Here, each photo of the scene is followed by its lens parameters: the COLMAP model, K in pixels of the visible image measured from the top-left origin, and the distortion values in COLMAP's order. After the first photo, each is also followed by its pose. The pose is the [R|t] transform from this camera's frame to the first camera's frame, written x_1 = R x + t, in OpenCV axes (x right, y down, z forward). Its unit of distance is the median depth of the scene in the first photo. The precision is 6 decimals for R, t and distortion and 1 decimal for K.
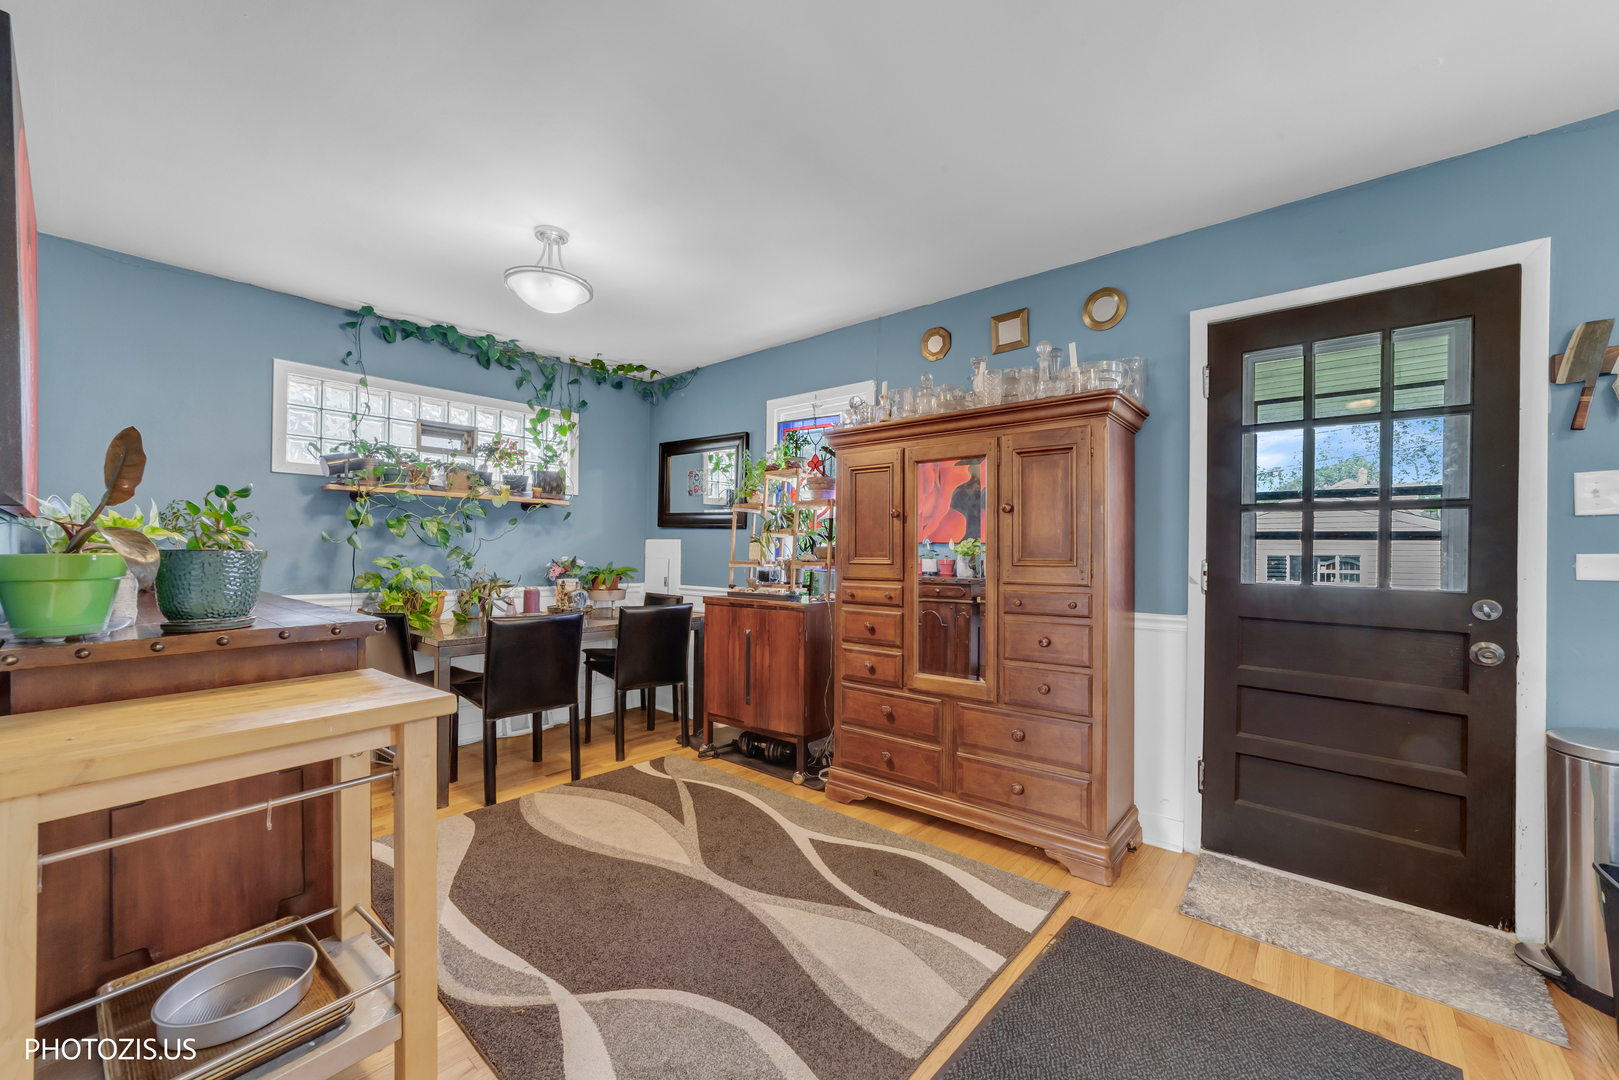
lens RADIAL K [[647.6, 0, 806.9], [0, 647.6, 546.2], [0, 0, 1]] dist [-0.012314, 0.006298]
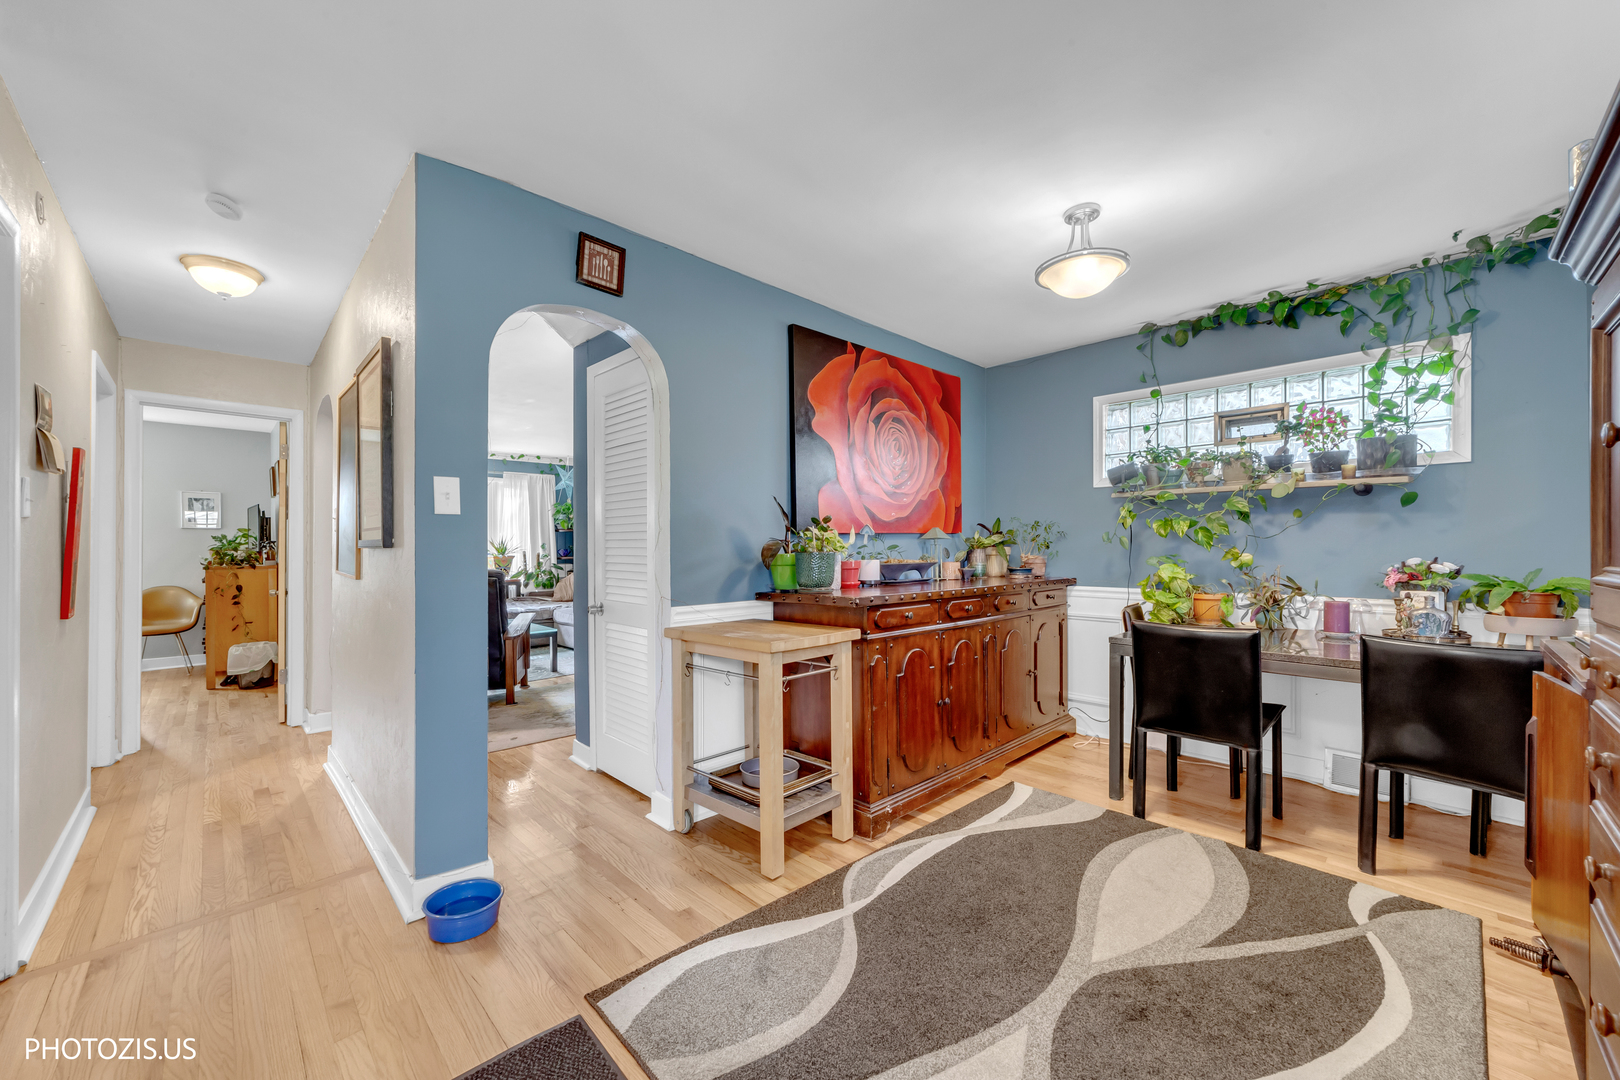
lens RADIAL K [[648.0, 0, 809.5], [0, 648.0, 545.4], [0, 0, 1]] dist [-0.012314, 0.006298]
pose [[-0.121321, -0.011788, -0.992543, 0.424602], [0.013799, 0.999813, -0.013561, 0.004229], [0.992517, -0.015342, -0.121136, 0.521111]]
